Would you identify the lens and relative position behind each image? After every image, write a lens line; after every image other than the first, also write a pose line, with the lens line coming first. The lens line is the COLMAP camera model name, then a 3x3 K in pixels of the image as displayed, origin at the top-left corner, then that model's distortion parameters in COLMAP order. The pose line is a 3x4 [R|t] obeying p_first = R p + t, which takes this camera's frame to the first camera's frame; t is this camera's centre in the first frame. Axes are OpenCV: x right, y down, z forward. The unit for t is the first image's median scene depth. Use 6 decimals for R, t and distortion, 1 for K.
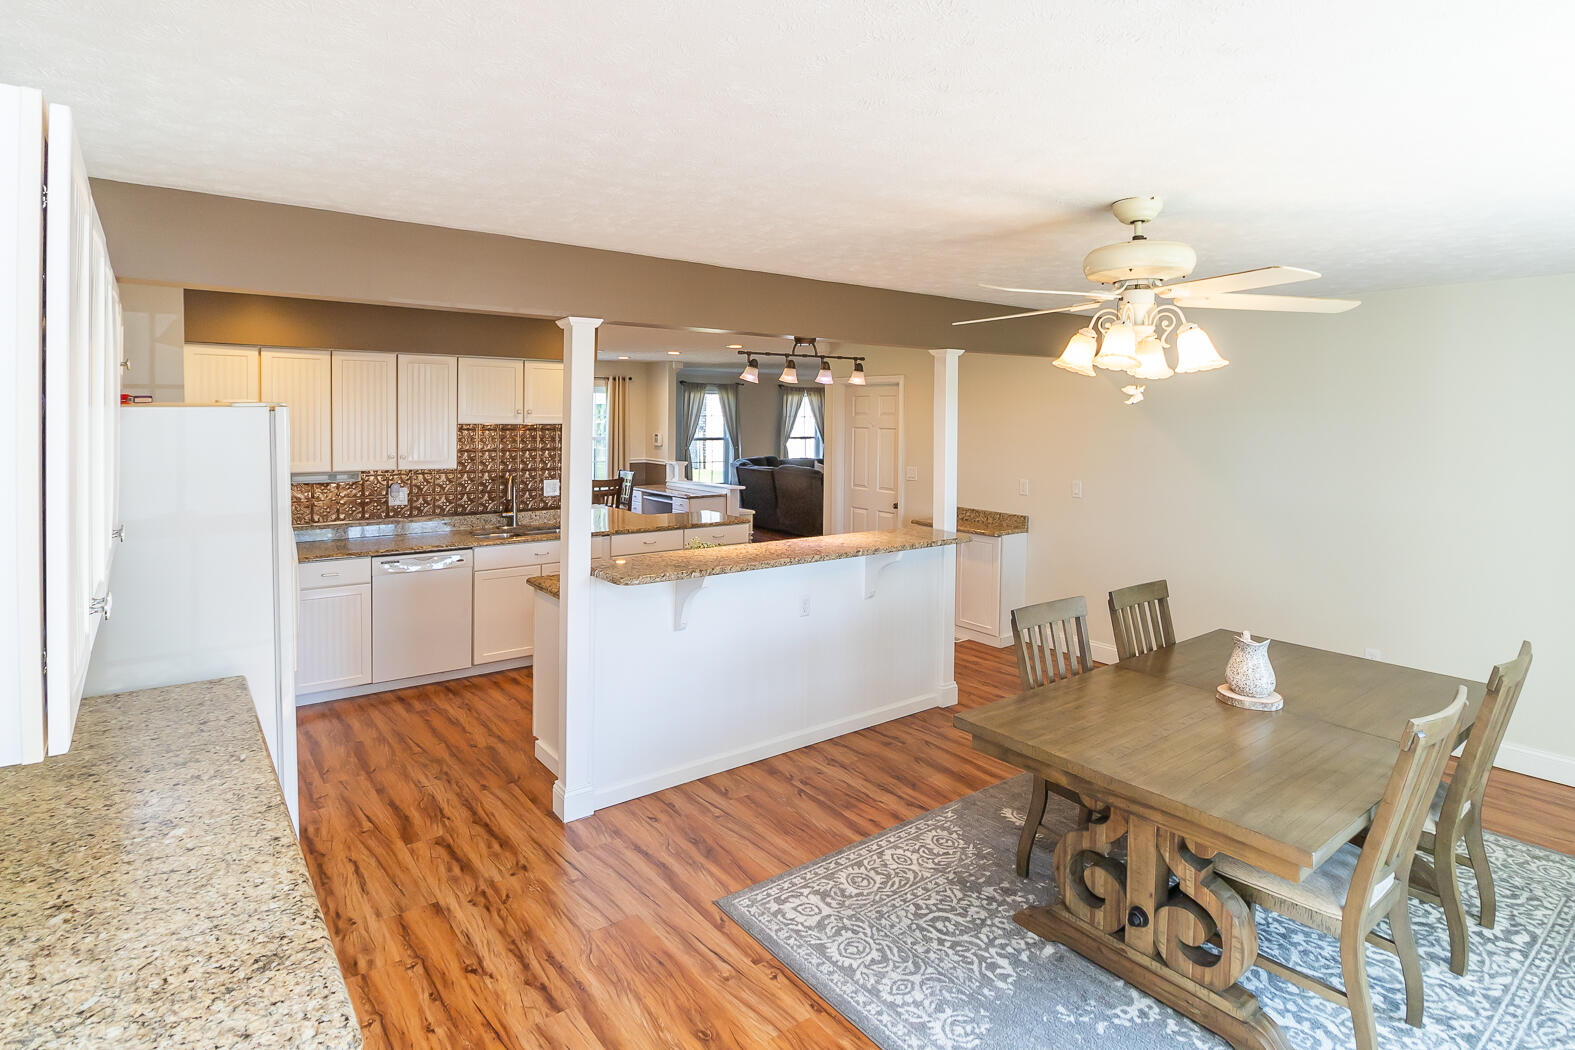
lens RADIAL K [[816.7, 0, 770.6], [0, 816.7, 438.3], [0, 0, 1]] dist [-0.000350, -0.010204]
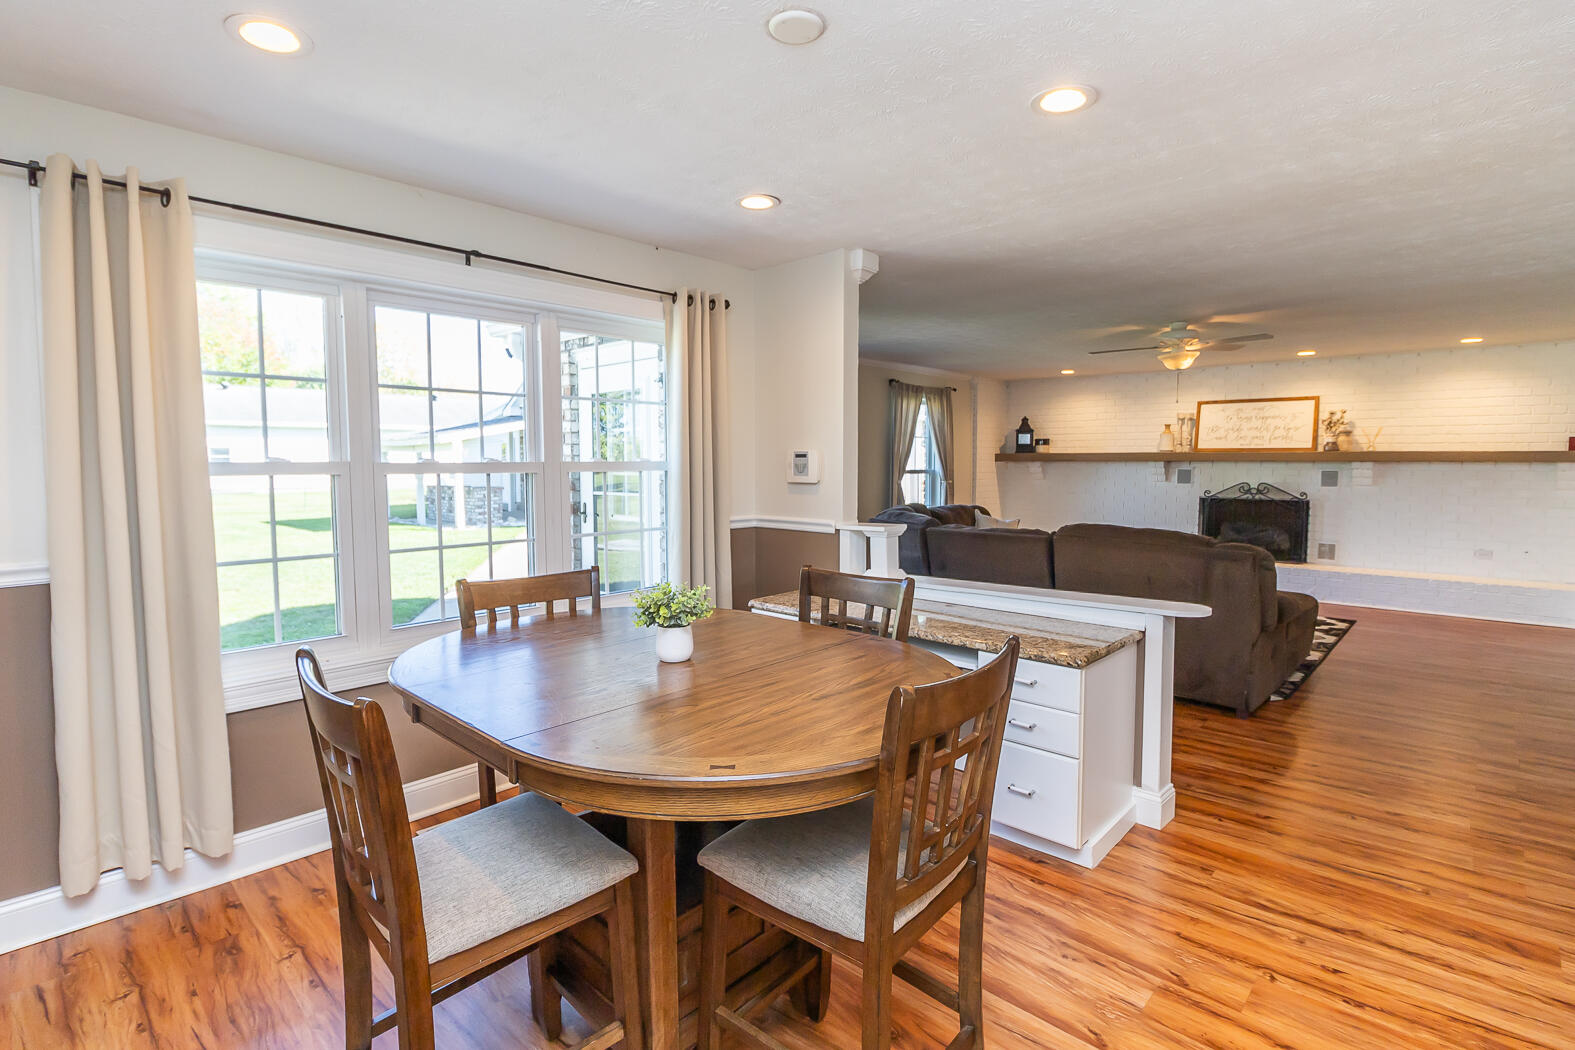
lens RADIAL K [[747.3, 0, 787.3], [0, 747.3, 517.2], [0, 0, 1]] dist [0.002052, -0.010879]
pose [[0.985567, -0.023972, 0.167579, -0.666179], [0.016765, 0.998878, 0.044289, 0.029517], [-0.168453, -0.040840, 0.984863, 2.140576]]
